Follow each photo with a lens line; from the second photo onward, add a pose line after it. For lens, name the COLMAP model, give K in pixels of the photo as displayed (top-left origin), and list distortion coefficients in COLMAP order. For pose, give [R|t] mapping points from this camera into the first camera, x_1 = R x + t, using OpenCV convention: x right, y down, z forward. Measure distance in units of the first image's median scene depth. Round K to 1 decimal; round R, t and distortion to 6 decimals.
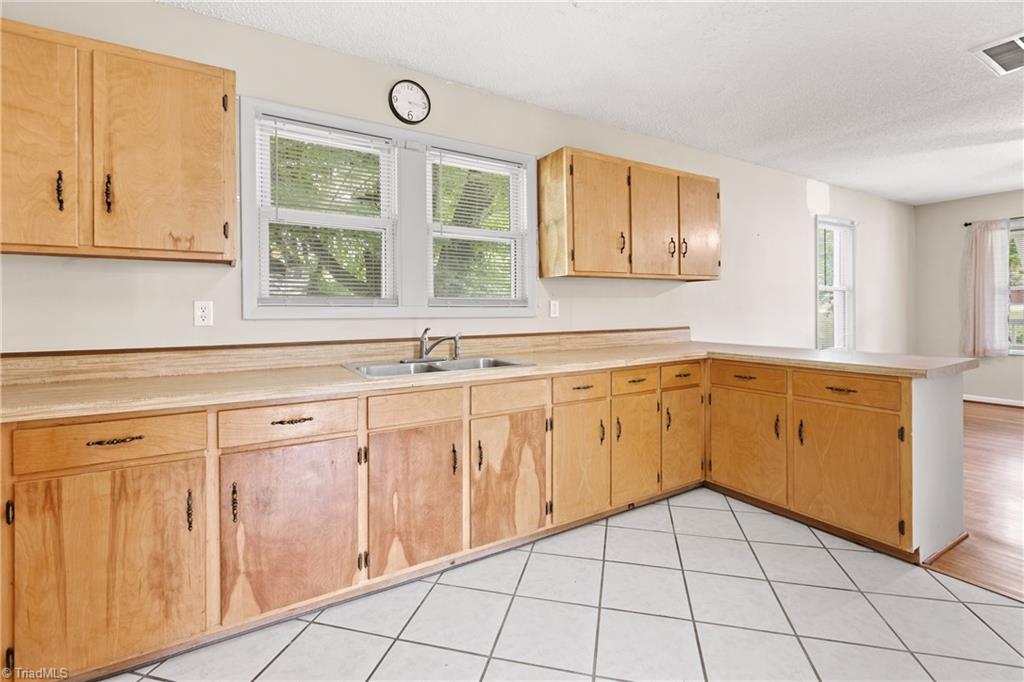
lens RADIAL K [[467.5, 0, 514.1], [0, 467.5, 312.1], [0, 0, 1]] dist [0.005456, -0.001915]
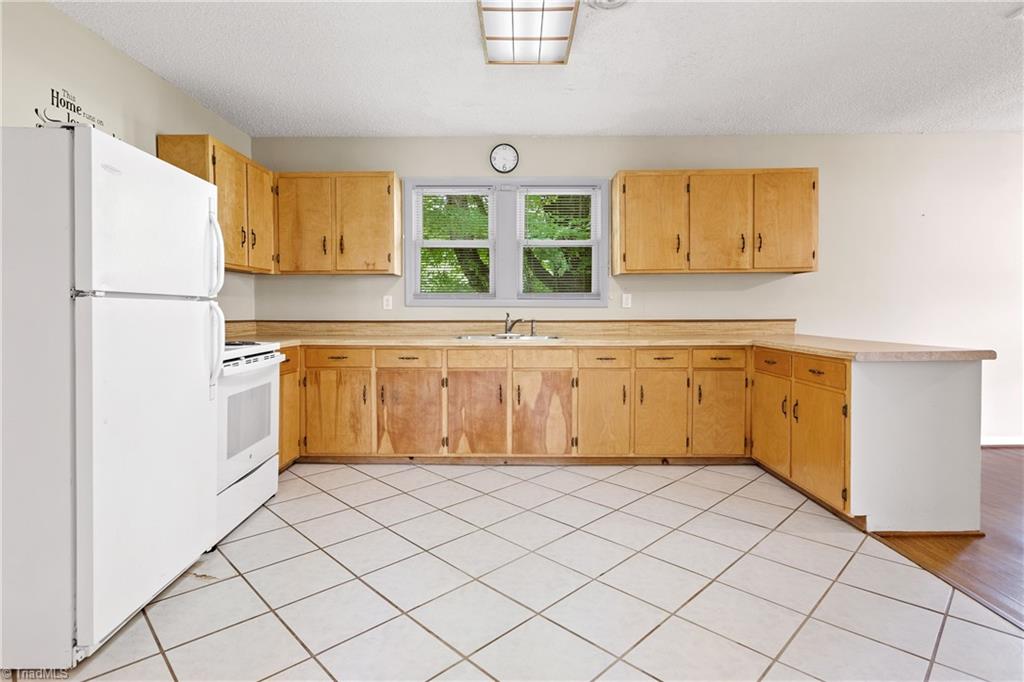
lens RADIAL K [[521.9, 0, 496.7], [0, 521.9, 325.6], [0, 0, 1]] dist [0.002751, -0.000246]
pose [[0.841908, 0.022904, -0.539135, 0.709235], [-0.006758, 0.999468, 0.031908, 0.021692], [0.539579, -0.023220, 0.841615, -0.432228]]
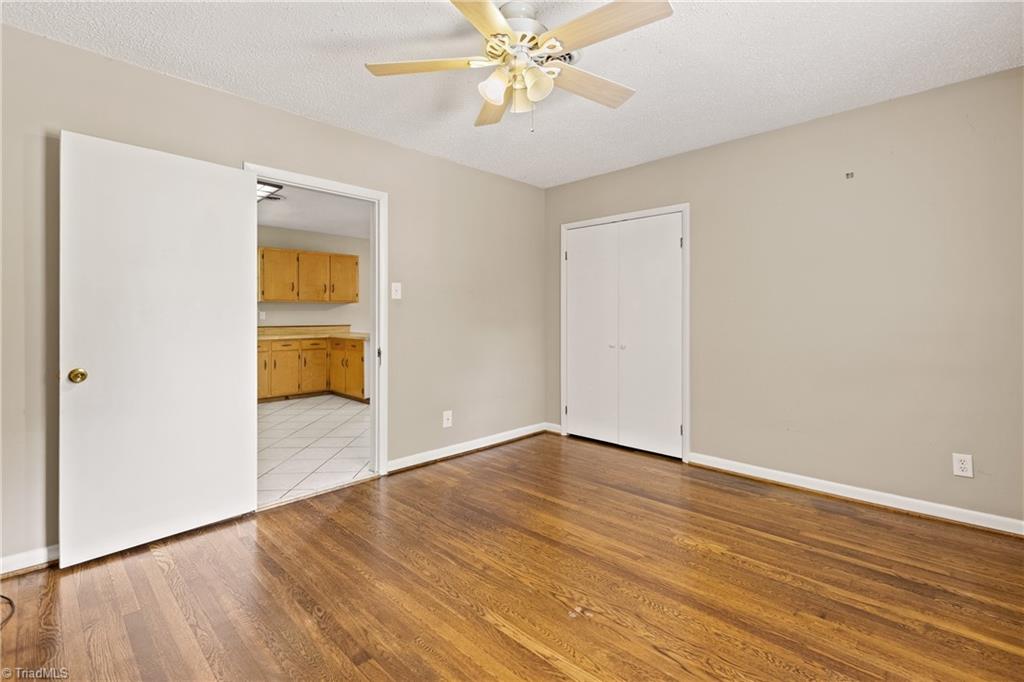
lens RADIAL K [[467.5, 0, 513.1], [0, 467.5, 313.3], [0, 0, 1]] dist [0.005456, -0.001915]
pose [[0.969665, 0.012890, 0.244097, 0.914527], [-0.010108, 0.999869, -0.012648, -0.001915], [-0.244228, 0.009797, 0.969668, -1.870580]]
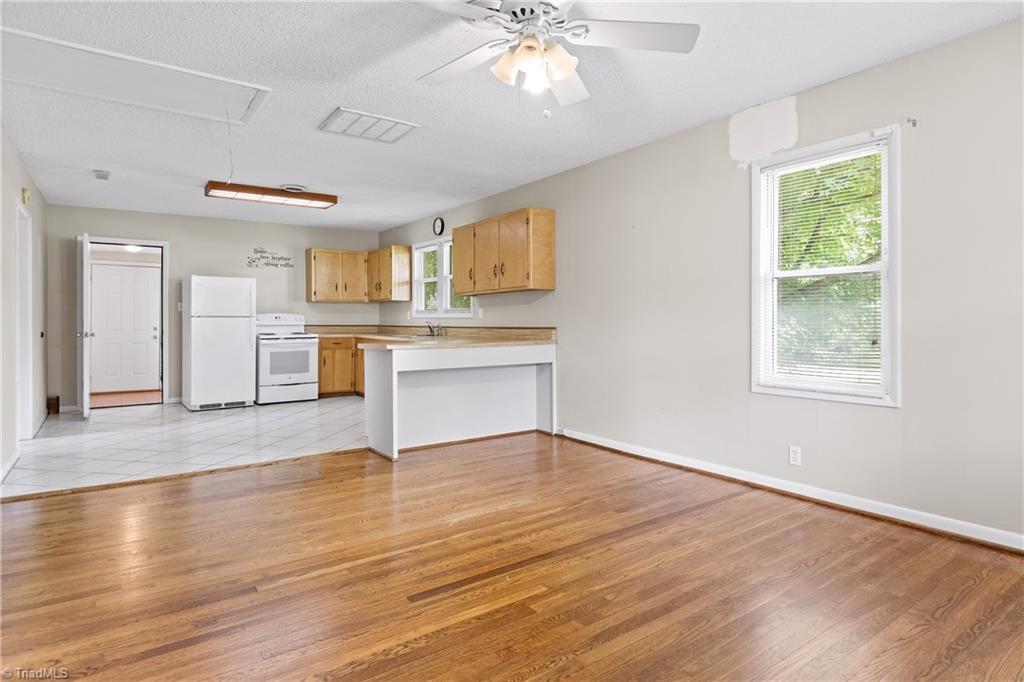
lens RADIAL K [[560.9, 0, 512.0], [0, 560.9, 324.7], [0, 0, 1]] dist [-0.003295, 0.000731]
pose [[0.063791, 0.014549, -0.997857, 2.886630], [-0.000070, 0.999894, 0.014574, 0.006052], [0.997963, -0.000860, 0.063786, 1.303439]]
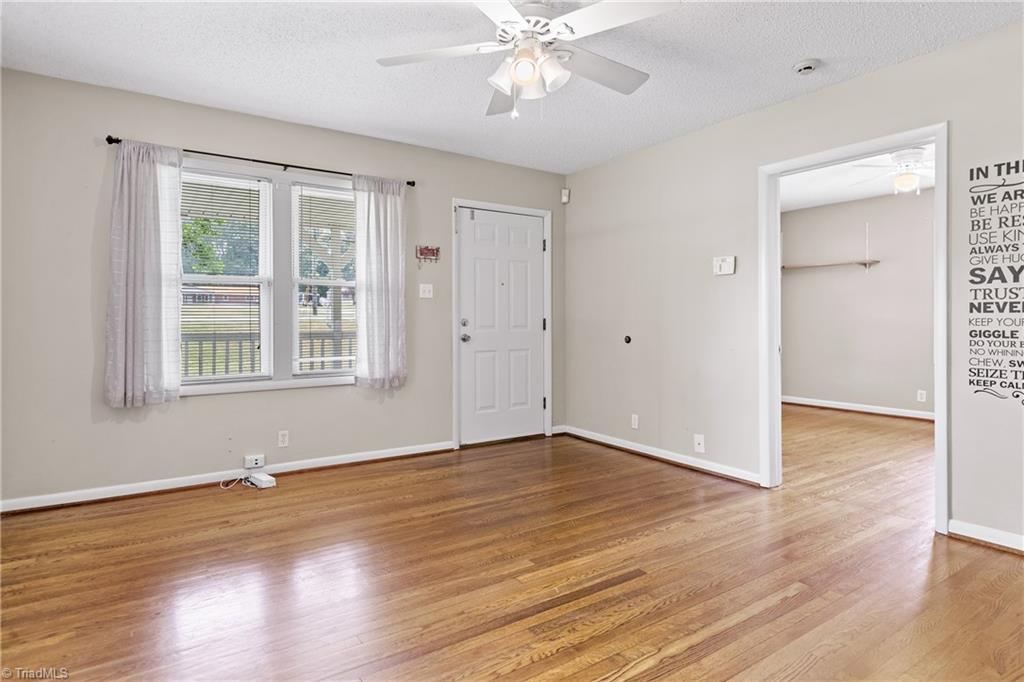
lens RADIAL K [[560.9, 0, 515.3], [0, 560.9, 326.1], [0, 0, 1]] dist [-0.003295, 0.000731]
pose [[-0.050804, 0.002004, 0.998707, 0.874594], [0.005580, 0.999983, -0.001723, 0.025562], [-0.998693, 0.005486, -0.050815, 1.481975]]
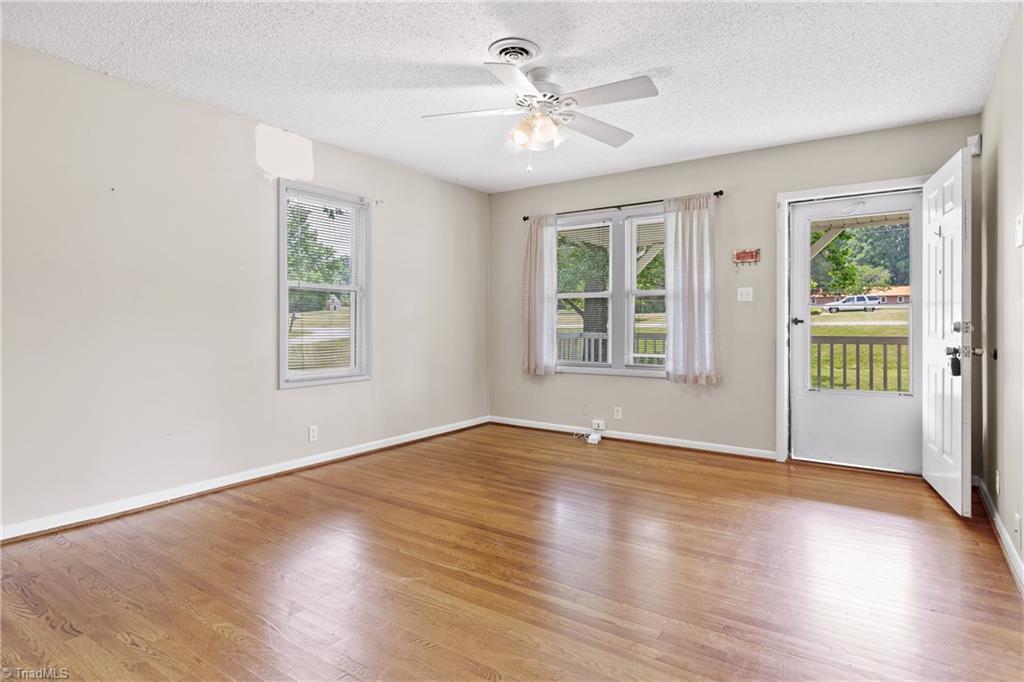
lens RADIAL K [[560.9, 0, 501.9], [0, 560.9, 331.2], [0, 0, 1]] dist [-0.003295, 0.000731]
pose [[0.920395, 0.006190, 0.390941, 1.297645], [-0.009482, 0.999934, 0.006493, 0.021363], [-0.390875, -0.009683, 0.920393, 0.215013]]
